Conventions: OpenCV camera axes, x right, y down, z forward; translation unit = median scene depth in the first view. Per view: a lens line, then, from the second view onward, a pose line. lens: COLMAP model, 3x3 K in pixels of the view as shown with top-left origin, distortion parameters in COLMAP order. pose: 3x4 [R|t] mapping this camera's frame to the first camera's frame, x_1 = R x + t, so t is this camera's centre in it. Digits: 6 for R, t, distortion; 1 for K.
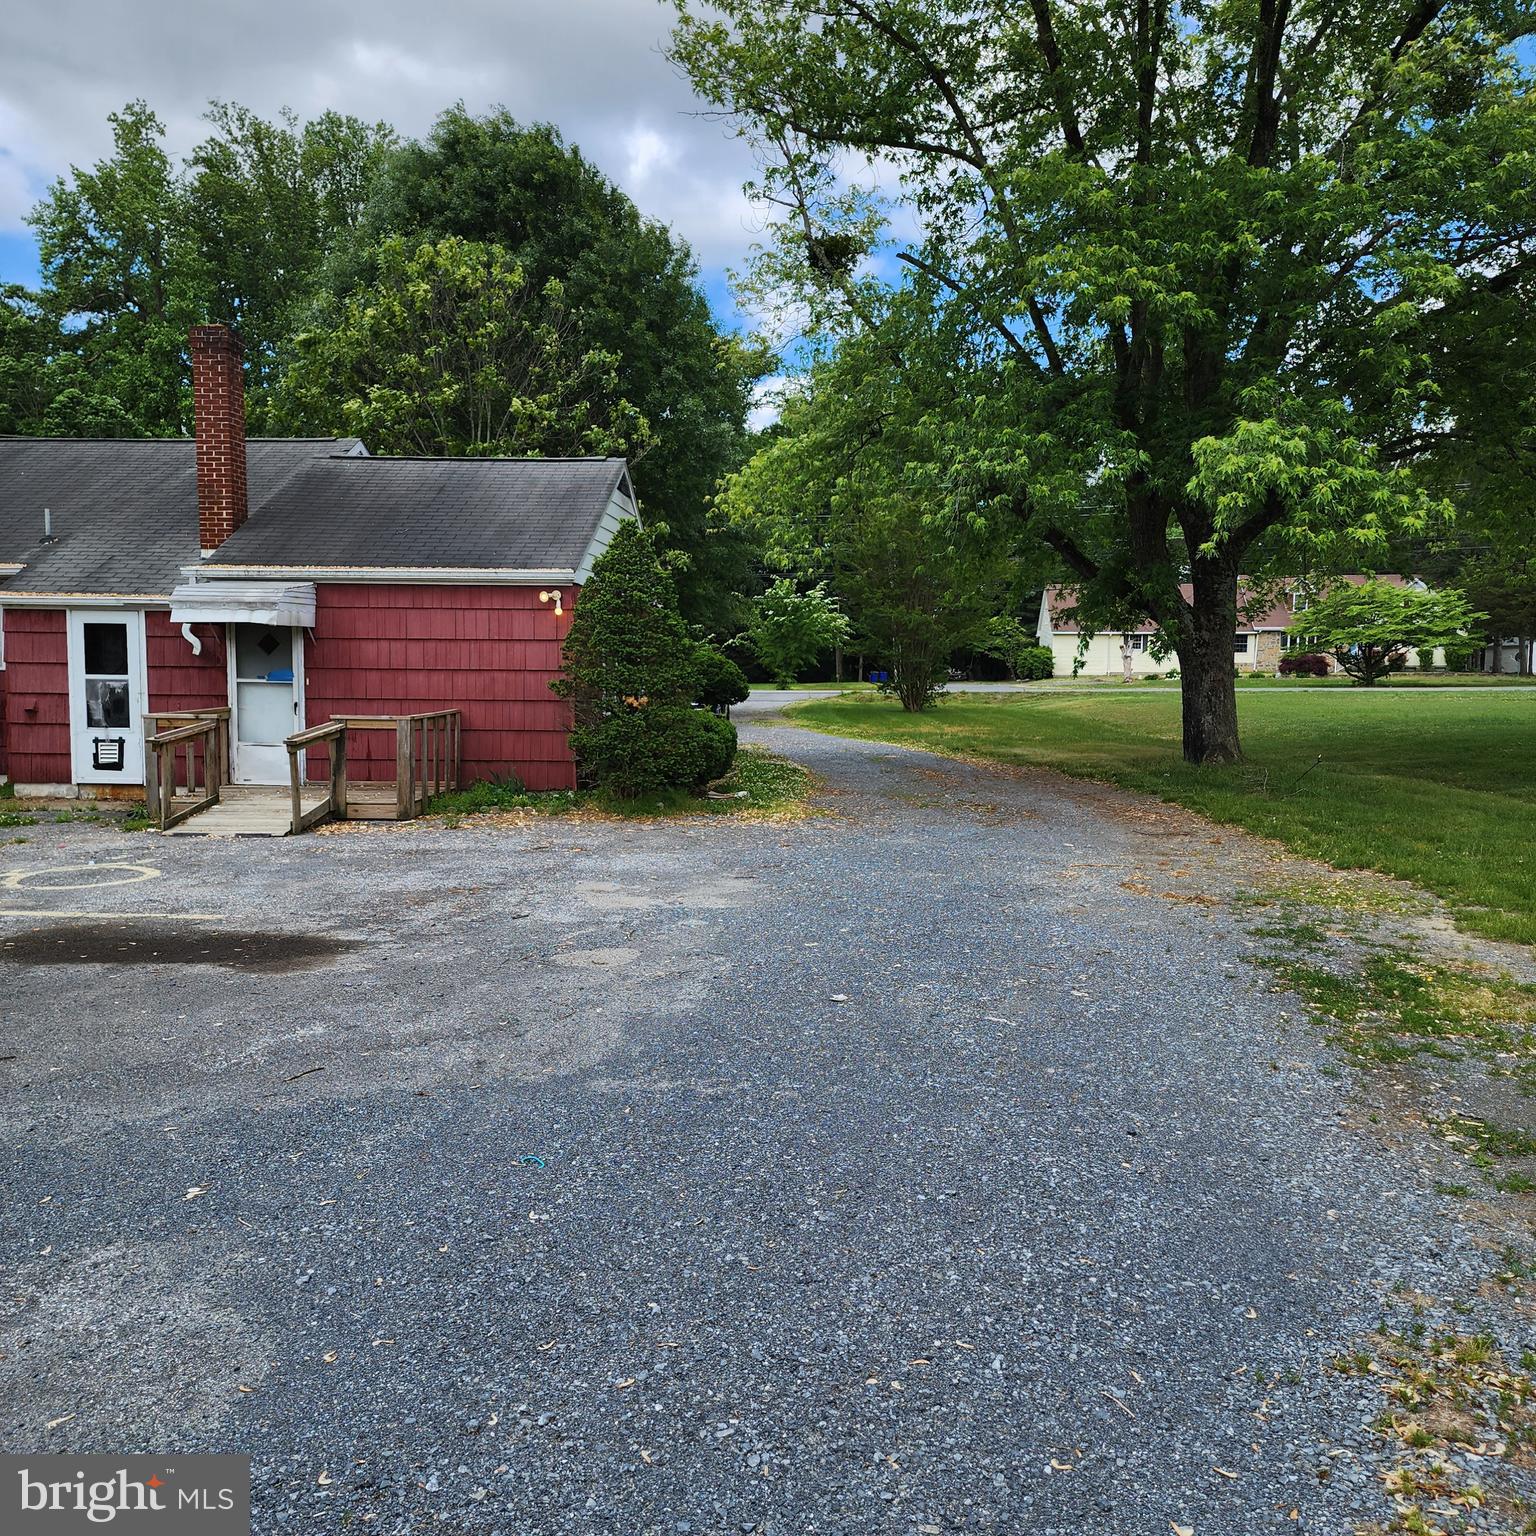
lens RADIAL K [[1369.0, 0, 767.2], [0, 1369.0, 775.6], [0, 0, 1]] dist [0.116403, -0.125233]
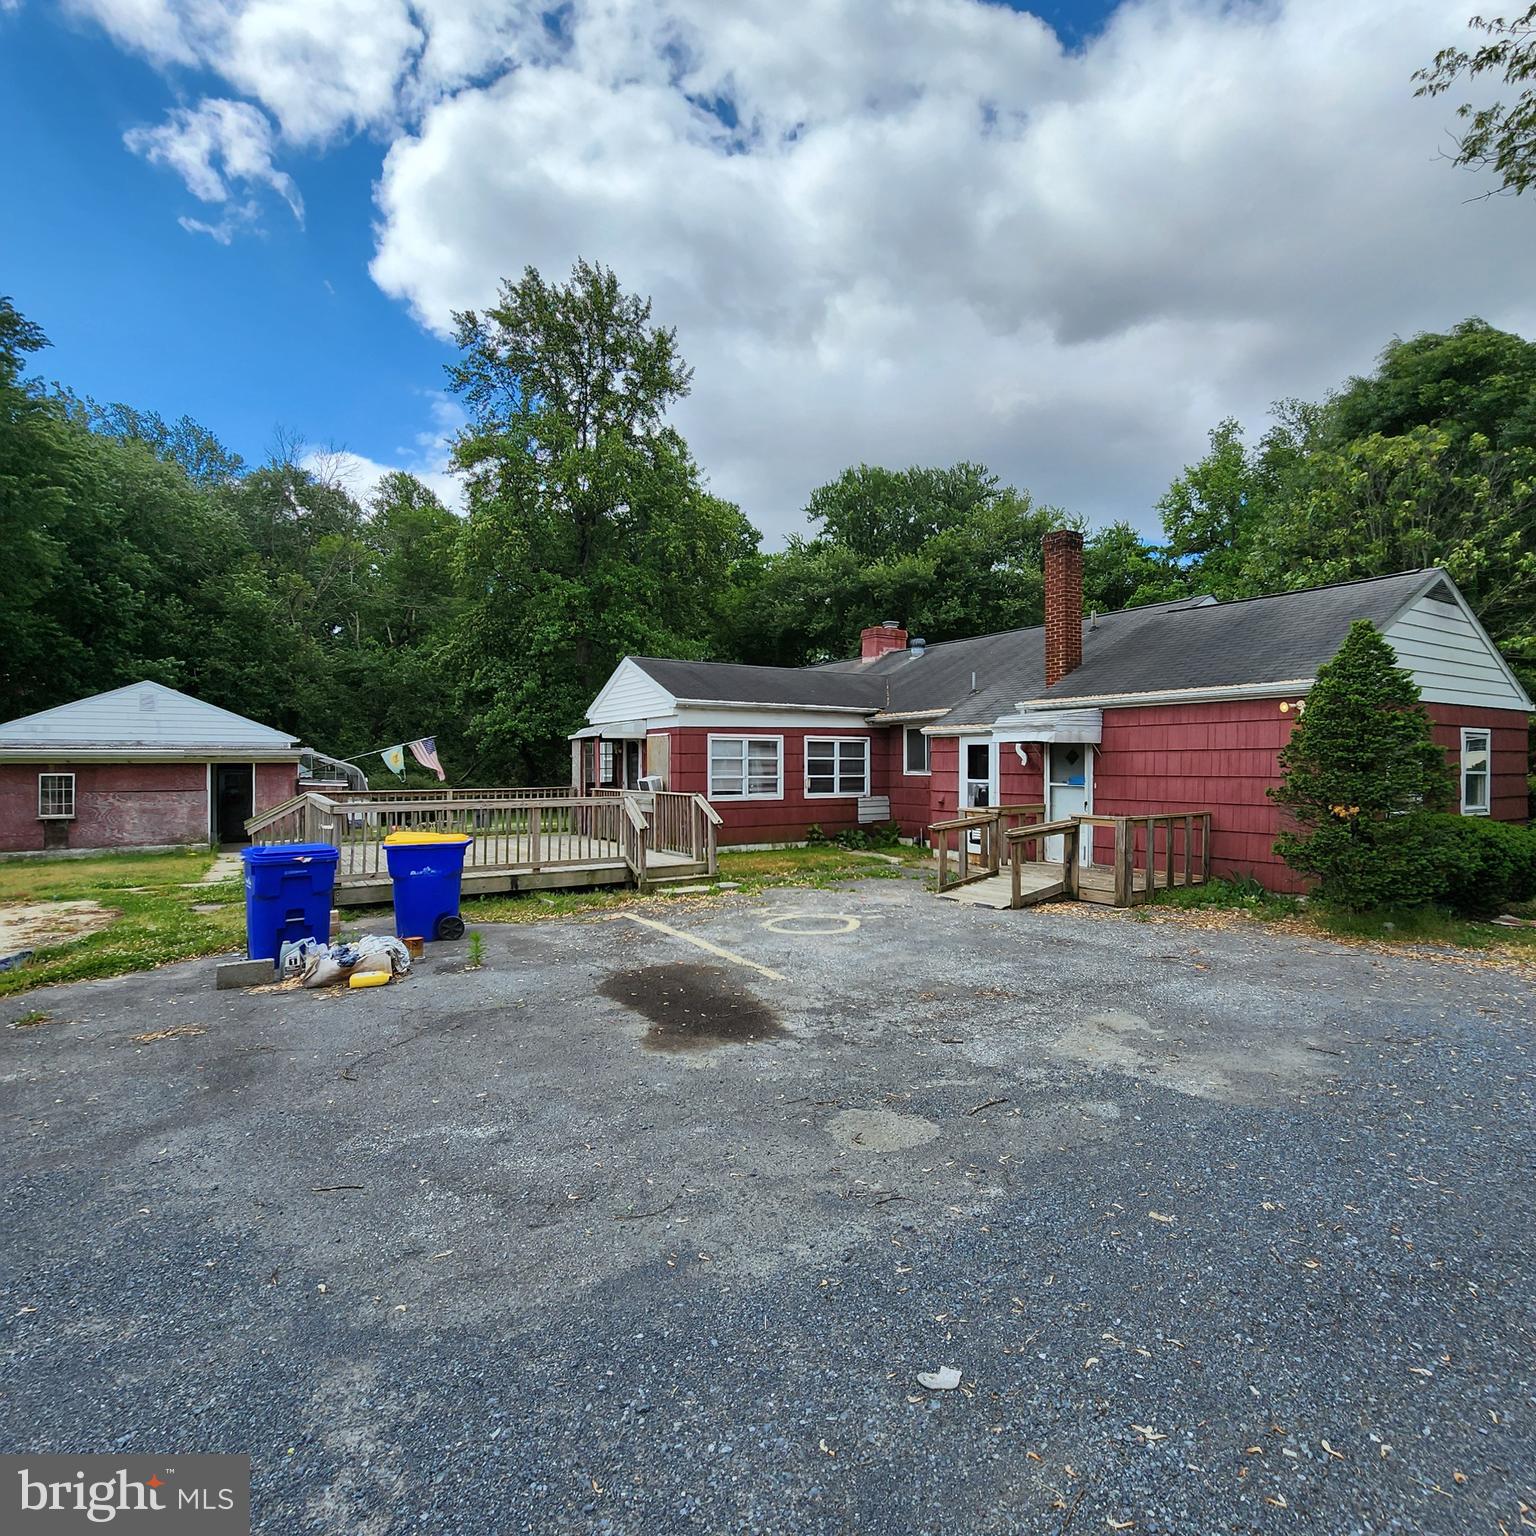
lens RADIAL K [[848.3, 0, 786.3], [0, 848.3, 768.0], [0, 0, 1]] dist [-0.002903, 0.000944]
pose [[0.597698, -0.002021, -0.801719, 0.125978], [-0.062281, 0.996858, -0.048945, -0.028202], [0.799298, 0.079187, 0.595694, 0.309886]]
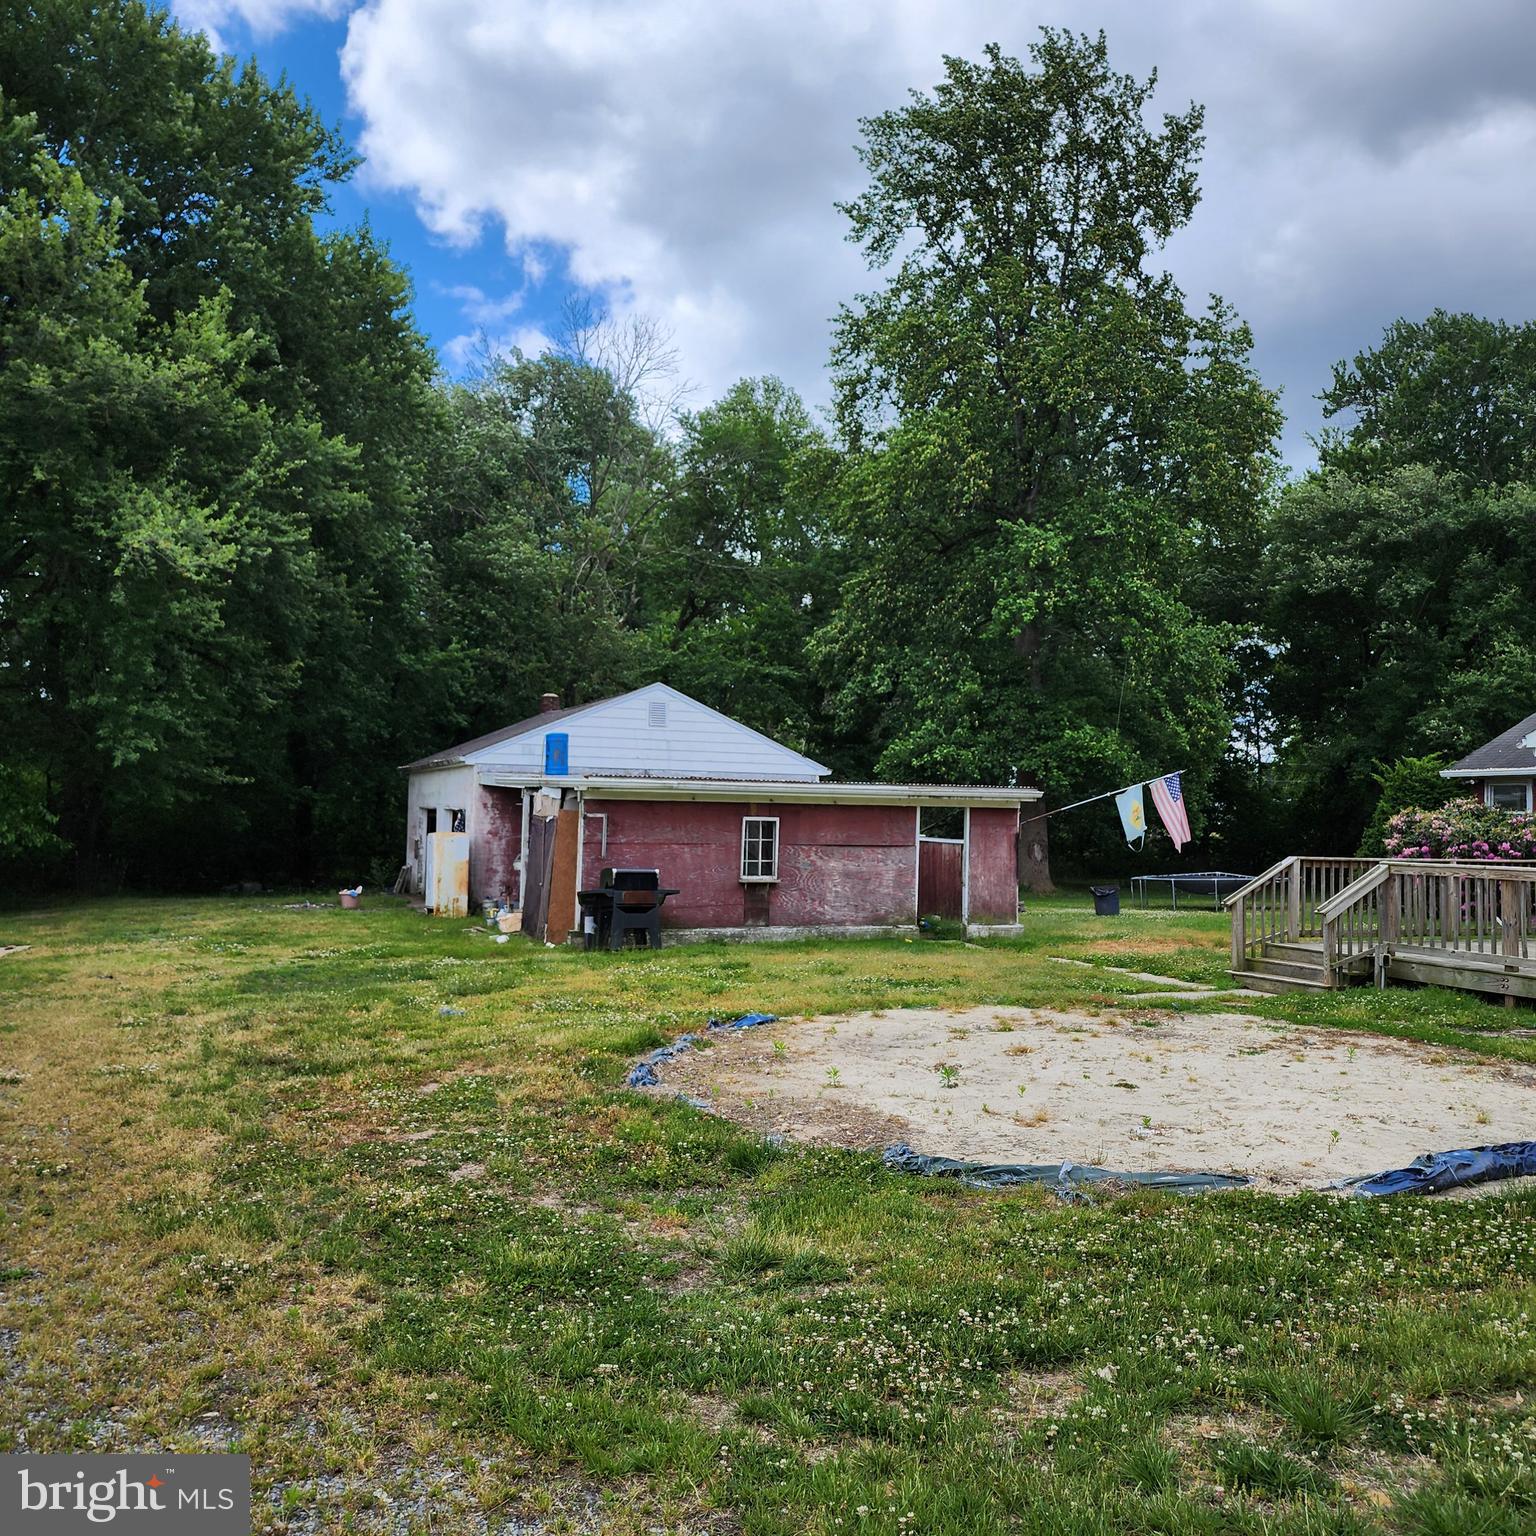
lens RADIAL K [[1382.2, 0, 761.0], [0, 1382.2, 762.3], [0, 0, 1]] dist [0.079482, -0.062876]
pose [[0.434336, -0.027960, -0.900317, -0.198878], [-0.094437, 0.992596, -0.076385, 0.030447], [0.895787, 0.118200, 0.428480, -0.336621]]
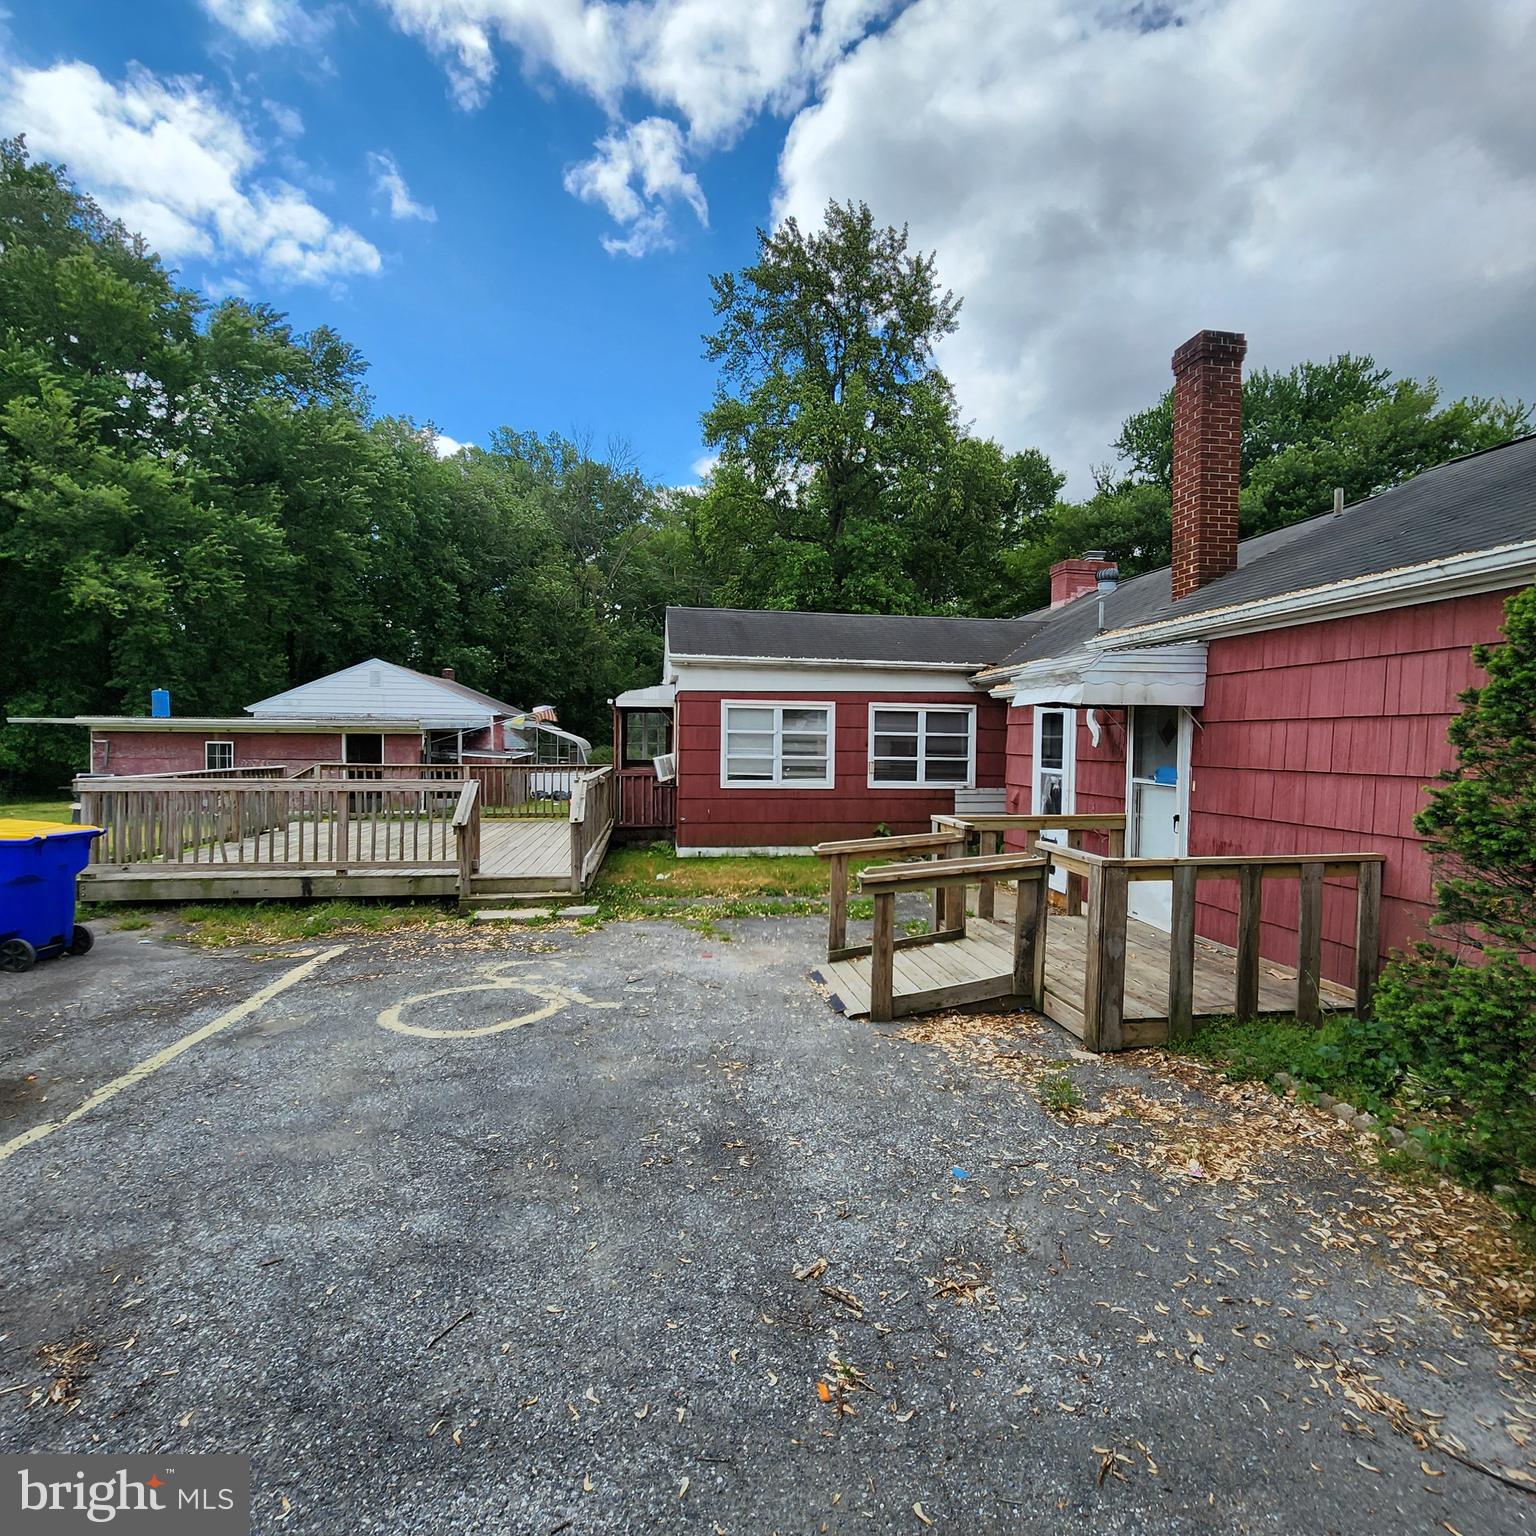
lens RADIAL K [[849.2, 0, 782.4], [0, 849.2, 759.9], [0, 0, 1]] dist [0.004585, -0.002114]
pose [[0.225560, 0.020426, -0.974015, 0.030159], [-0.091075, 0.995844, -0.000207, -0.062568], [0.969963, 0.088755, 0.226483, 0.715500]]
